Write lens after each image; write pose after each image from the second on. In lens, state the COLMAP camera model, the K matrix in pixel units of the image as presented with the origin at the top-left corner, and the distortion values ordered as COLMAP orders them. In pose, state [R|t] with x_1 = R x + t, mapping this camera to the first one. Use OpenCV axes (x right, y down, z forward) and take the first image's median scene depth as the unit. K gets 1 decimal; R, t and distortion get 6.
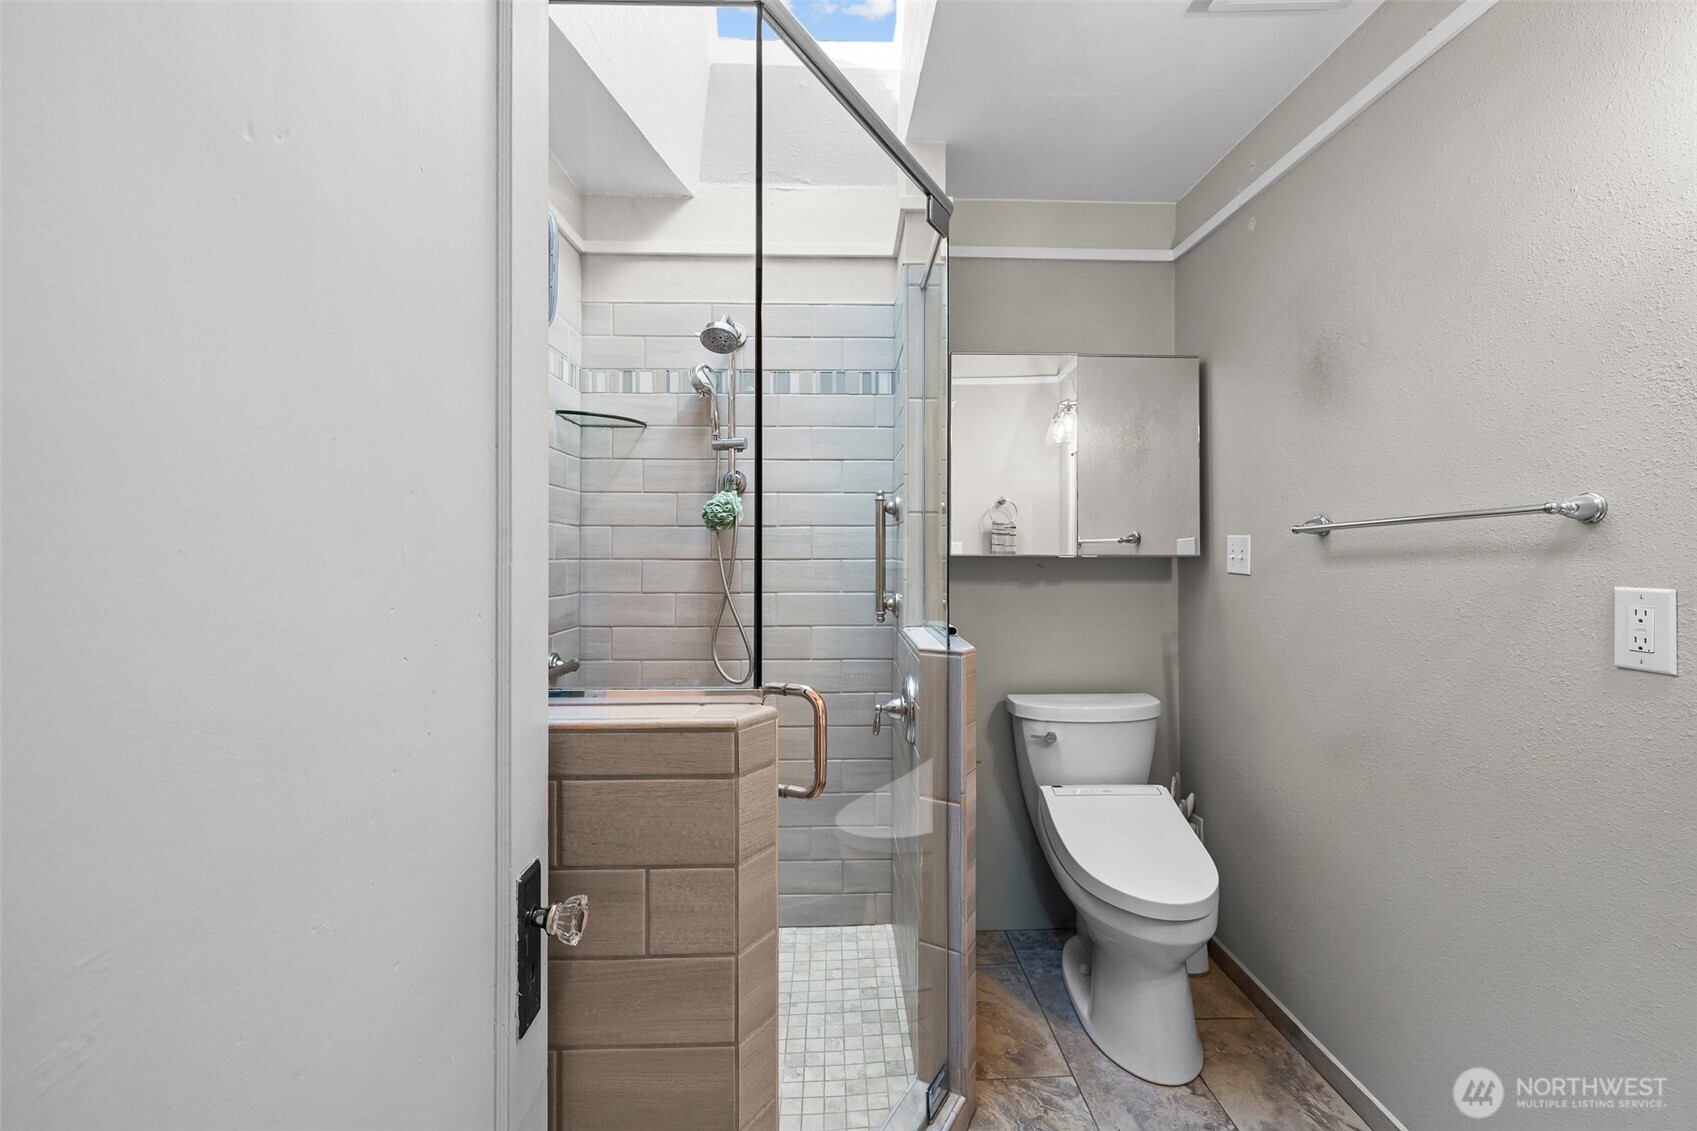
lens RADIAL K [[710.6, 0, 842.7], [0, 710.6, 553.2], [0, 0, 1]] dist [-0.000703, 0.000273]
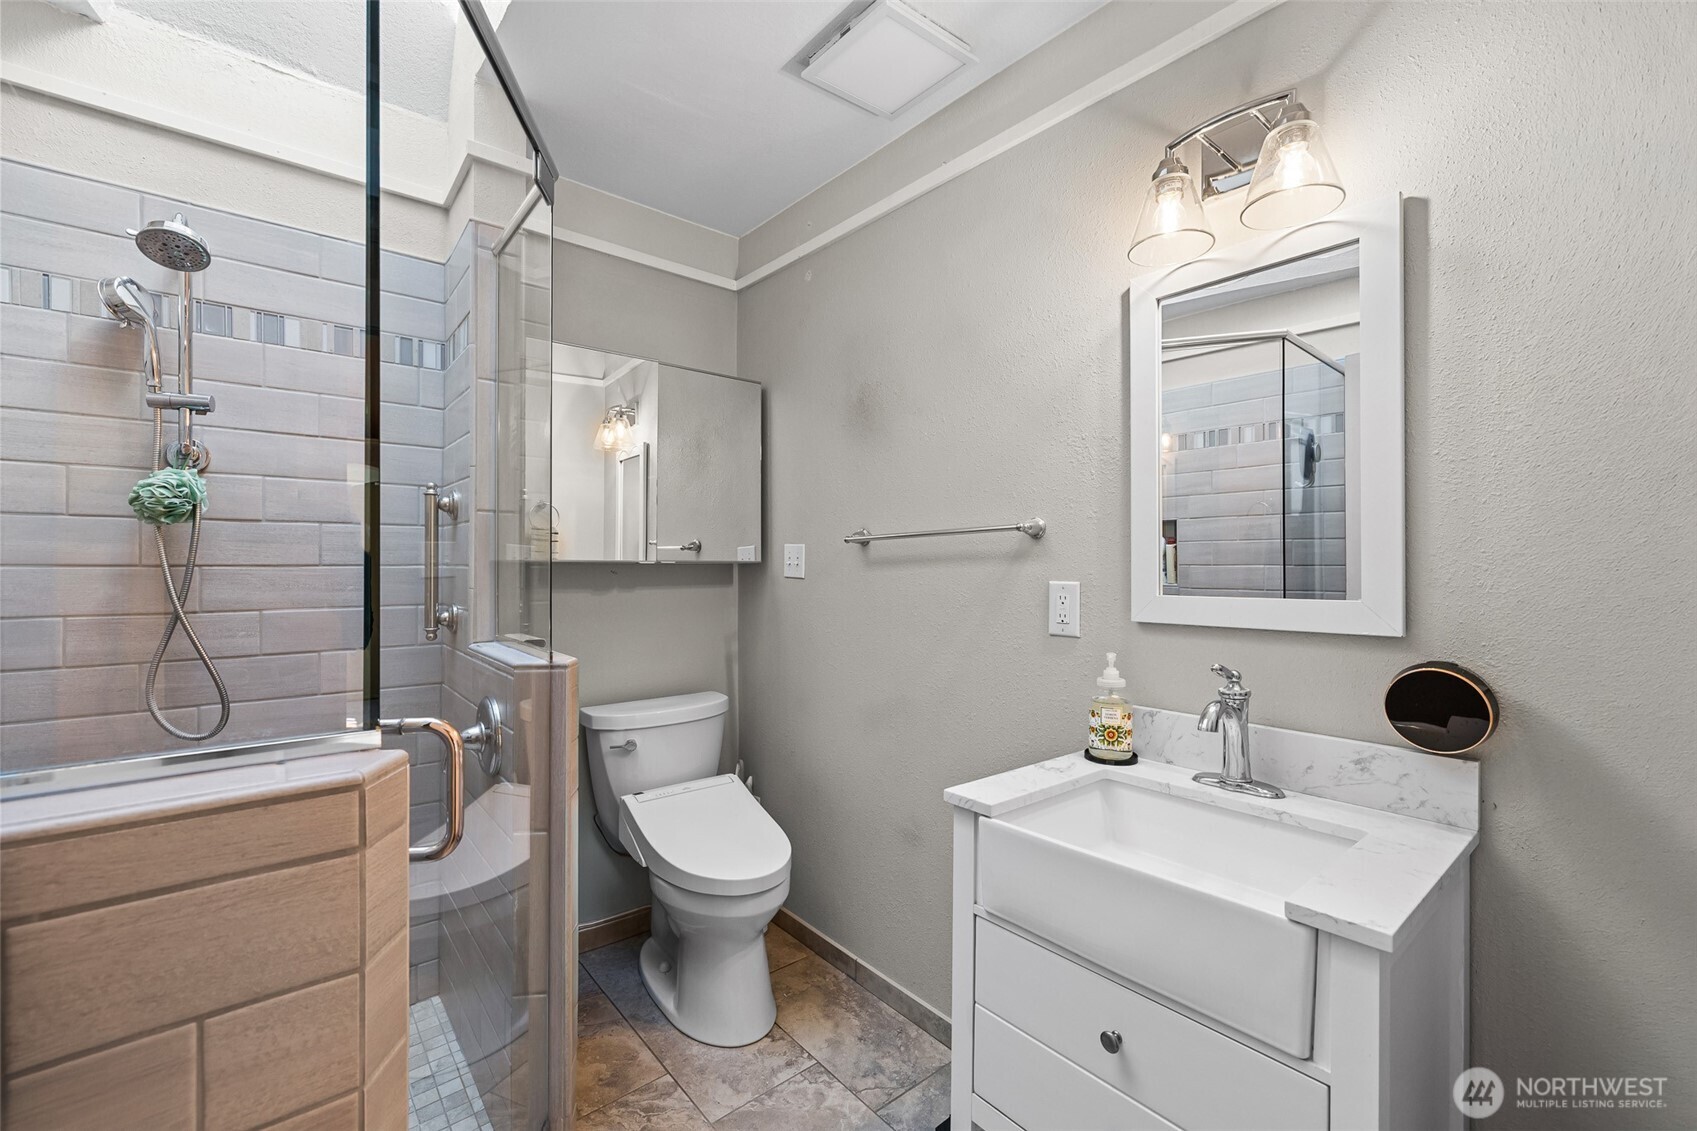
lens RADIAL K [[710.6, 0, 845.1], [0, 710.6, 570.1], [0, 0, 1]] dist [-0.000703, 0.000273]
pose [[0.786000, -0.003335, 0.618218, -0.092727], [-0.002821, 0.999956, 0.008981, 0.006323], [-0.618220, -0.008803, 0.785956, 0.046818]]
